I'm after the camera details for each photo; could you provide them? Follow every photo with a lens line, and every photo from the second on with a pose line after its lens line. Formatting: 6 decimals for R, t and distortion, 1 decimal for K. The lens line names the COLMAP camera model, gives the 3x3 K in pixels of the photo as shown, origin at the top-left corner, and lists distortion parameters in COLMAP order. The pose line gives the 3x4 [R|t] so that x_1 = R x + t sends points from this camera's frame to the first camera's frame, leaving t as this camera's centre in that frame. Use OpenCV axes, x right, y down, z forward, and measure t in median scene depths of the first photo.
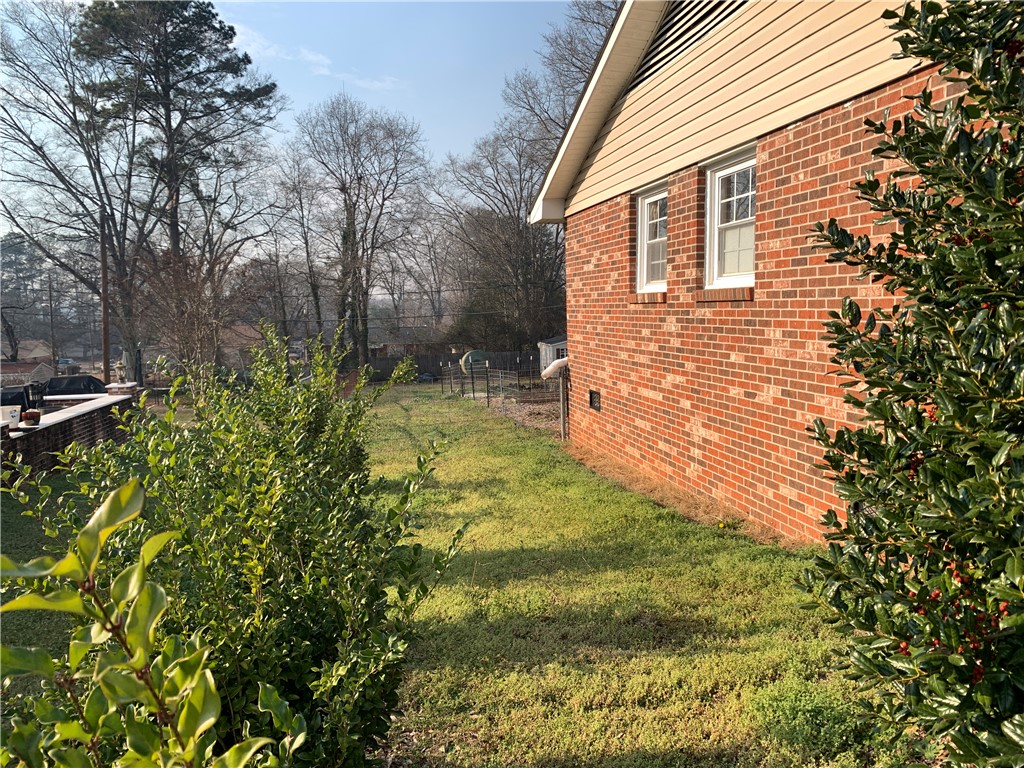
lens RADIAL K [[792.9, 0, 514.7], [0, 792.9, 379.0], [0, 0, 1]] dist [0.034328, 0.000381]
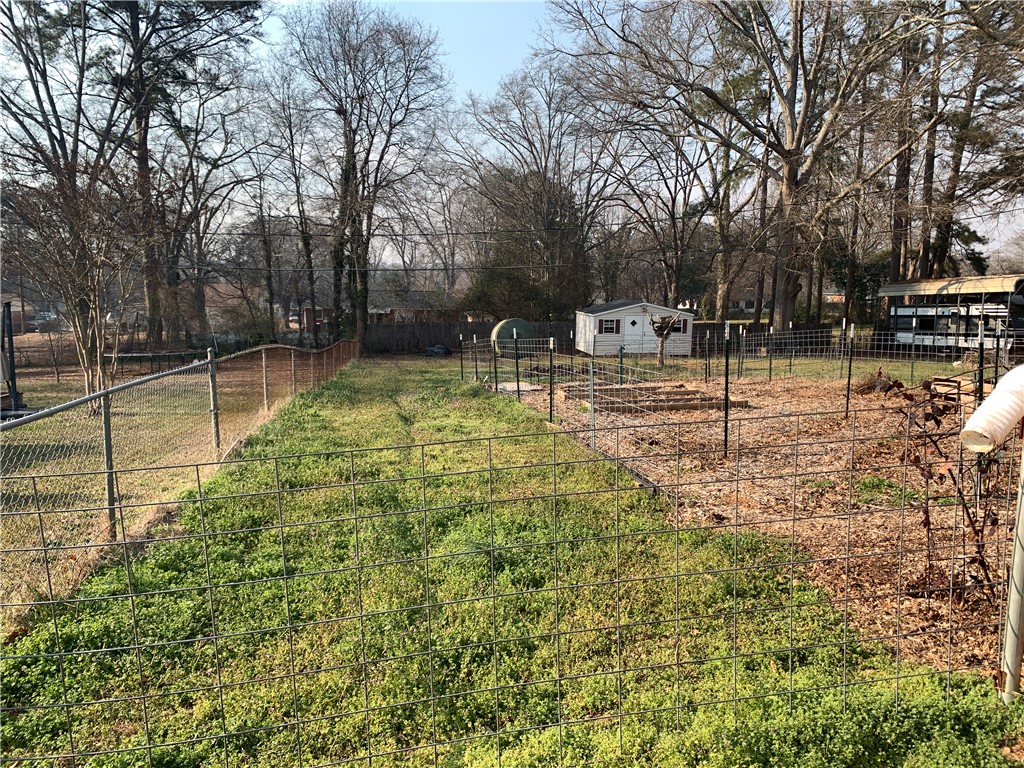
lens RADIAL K [[792.9, 0, 514.7], [0, 792.9, 379.0], [0, 0, 1]] dist [0.034328, 0.000381]
pose [[0.999482, 0.030299, -0.010890, -0.020436], [-0.029854, 0.998795, 0.038950, -0.005771], [0.012057, -0.038605, 0.999182, 0.162002]]
